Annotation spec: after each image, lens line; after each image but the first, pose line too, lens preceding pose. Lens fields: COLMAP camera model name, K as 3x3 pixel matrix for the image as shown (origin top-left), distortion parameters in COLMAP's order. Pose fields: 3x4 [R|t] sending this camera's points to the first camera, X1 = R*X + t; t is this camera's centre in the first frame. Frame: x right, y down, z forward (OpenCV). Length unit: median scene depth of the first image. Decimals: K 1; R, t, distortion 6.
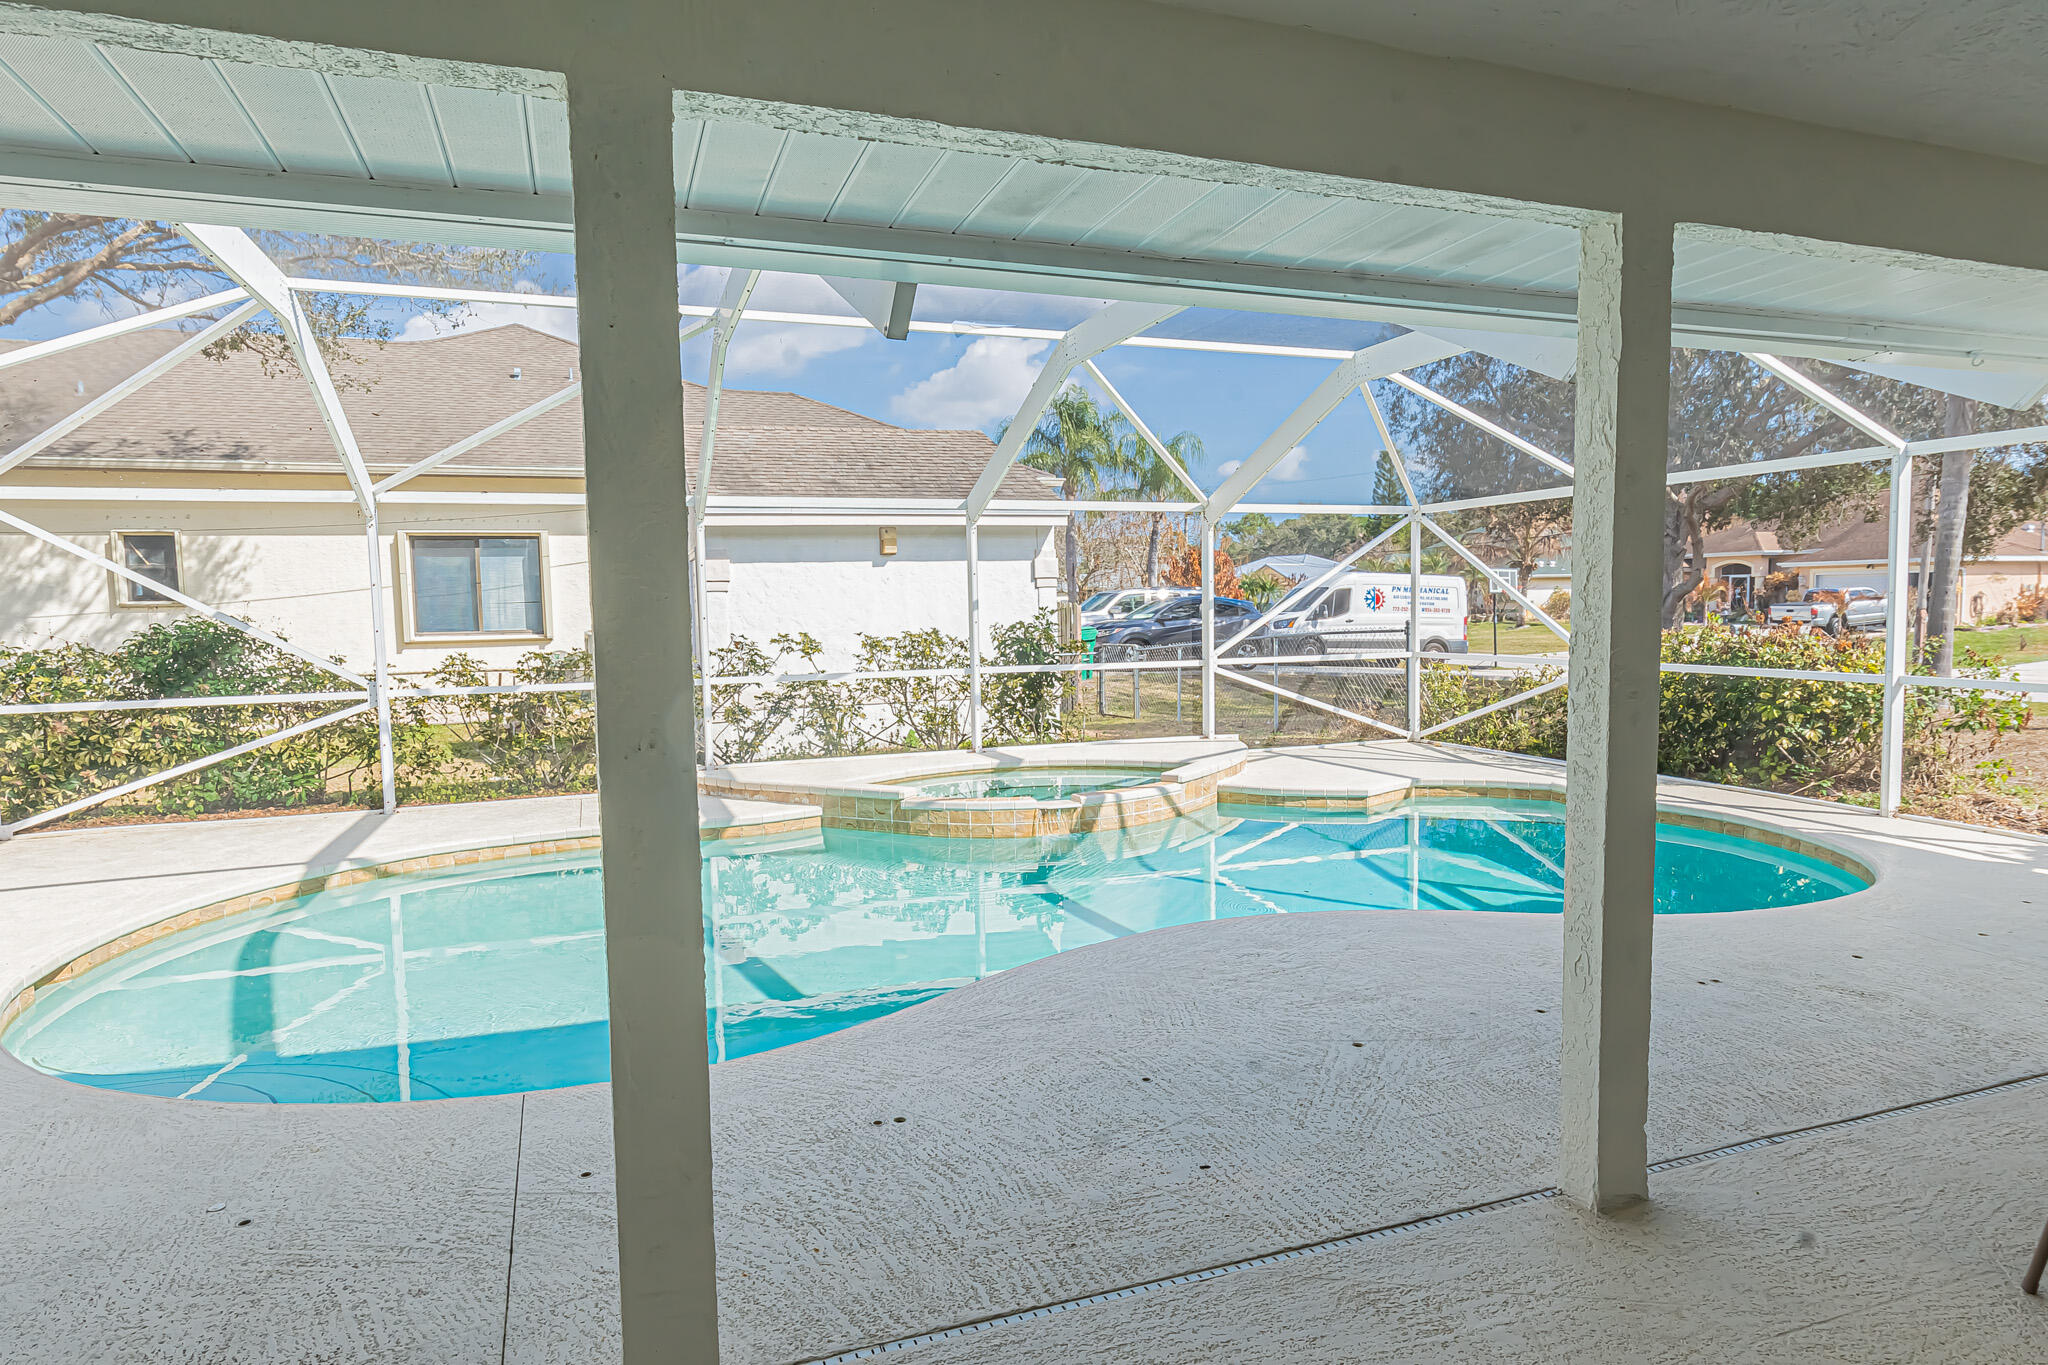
lens RADIAL K [[1163.5, 0, 1023.0], [0, 1163.5, 696.0], [0, 0, 1]] dist [0.002447, 0.000198]
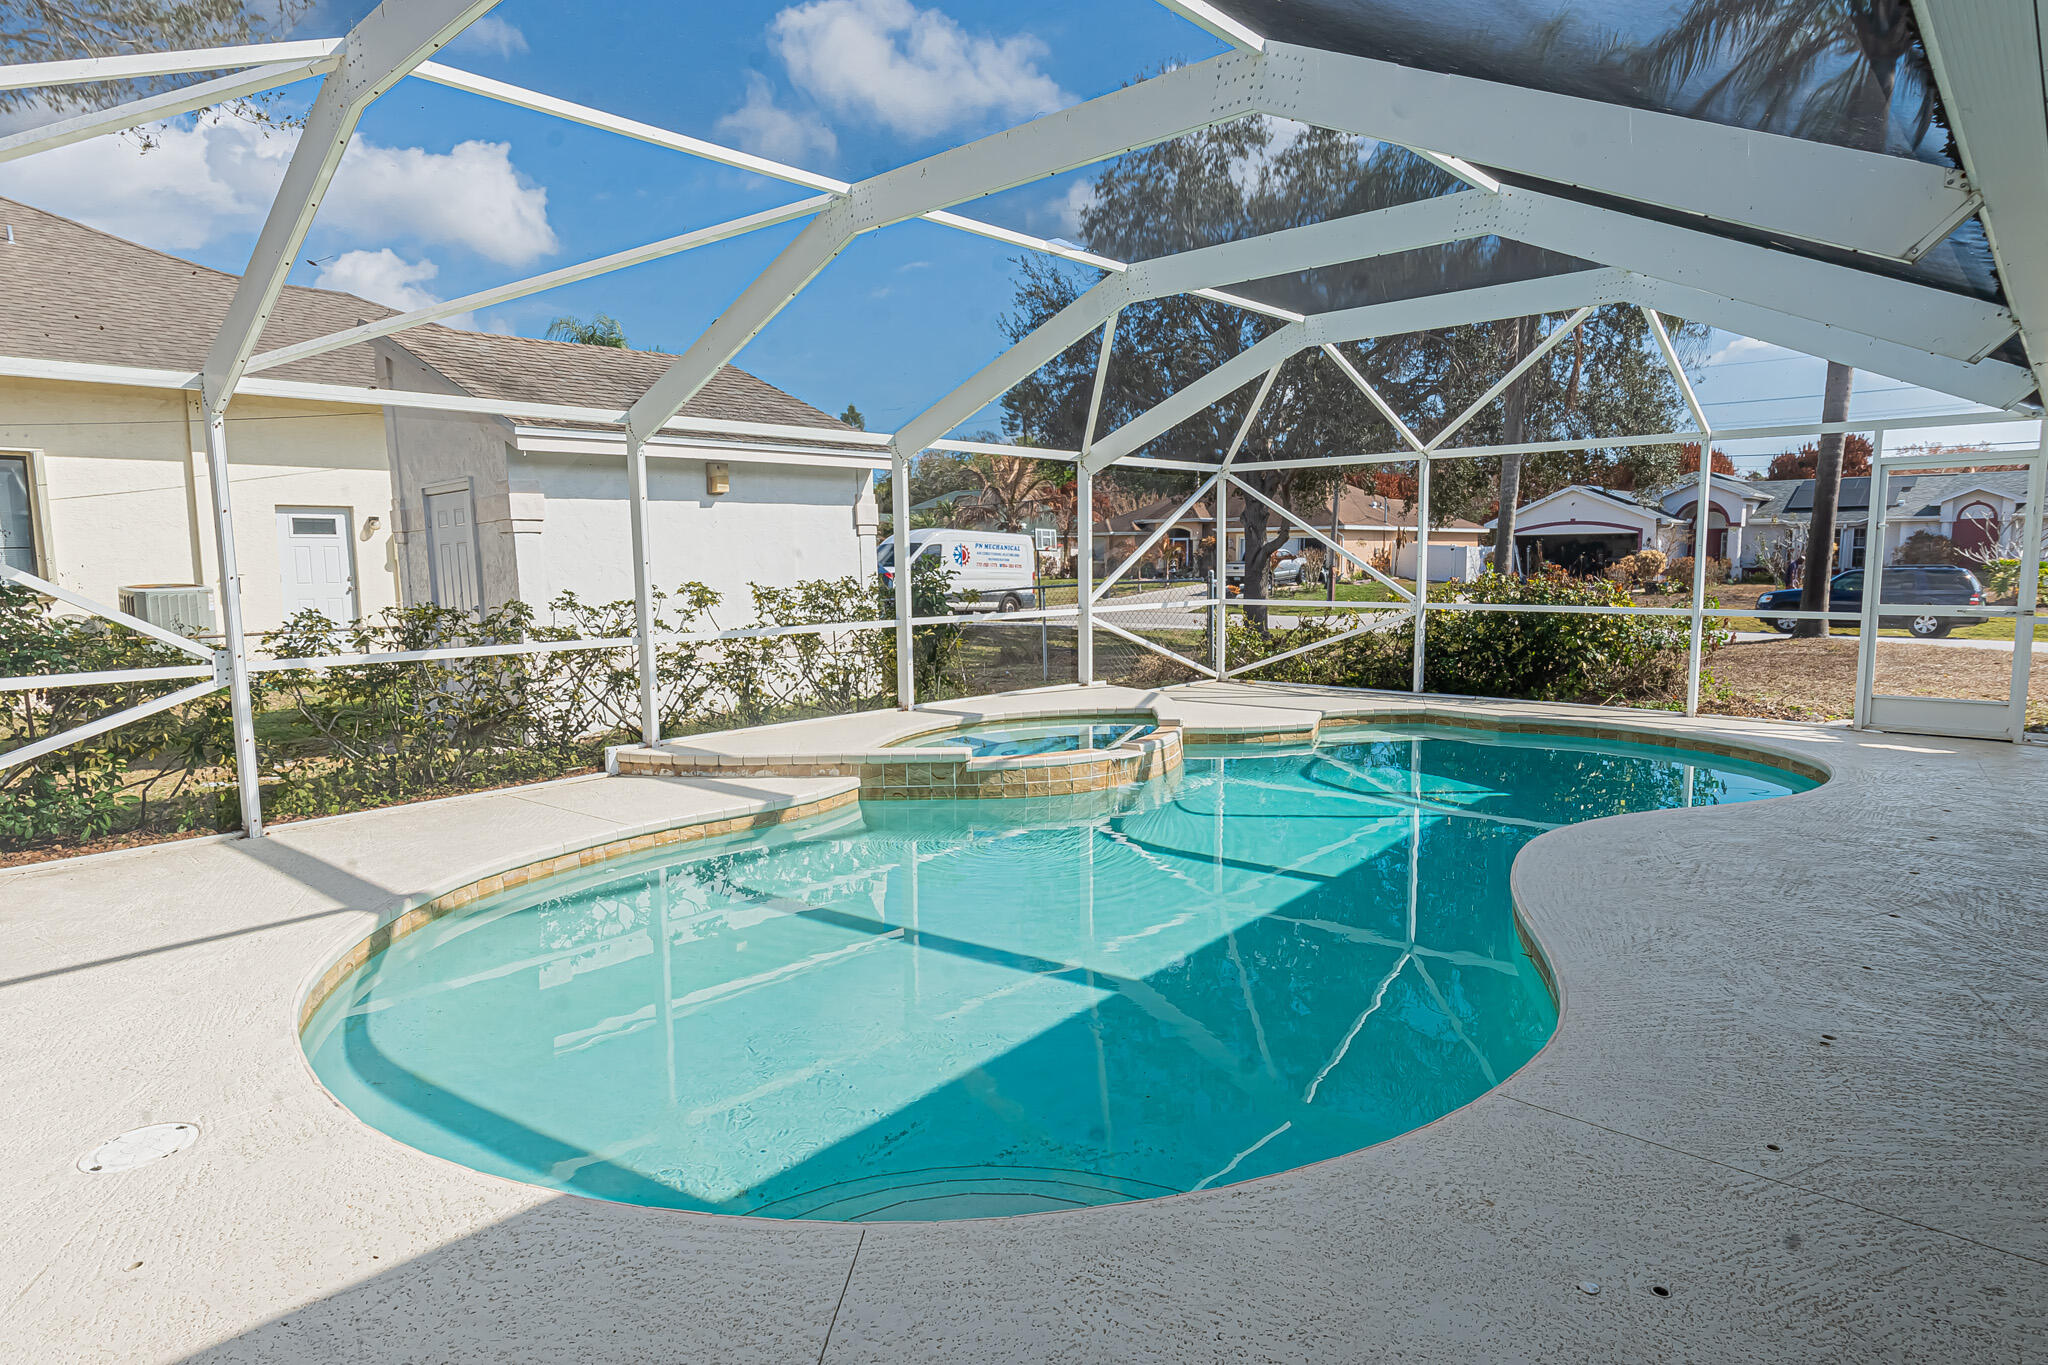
lens RADIAL K [[1163.5, 0, 1010.7], [0, 1163.5, 681.6], [0, 0, 1]] dist [0.002447, 0.000198]
pose [[0.887630, -0.041974, 0.458642, -0.462934], [0.031549, 0.999041, 0.030371, 0.000106], [-0.459476, -0.012489, 0.888102, 0.166250]]
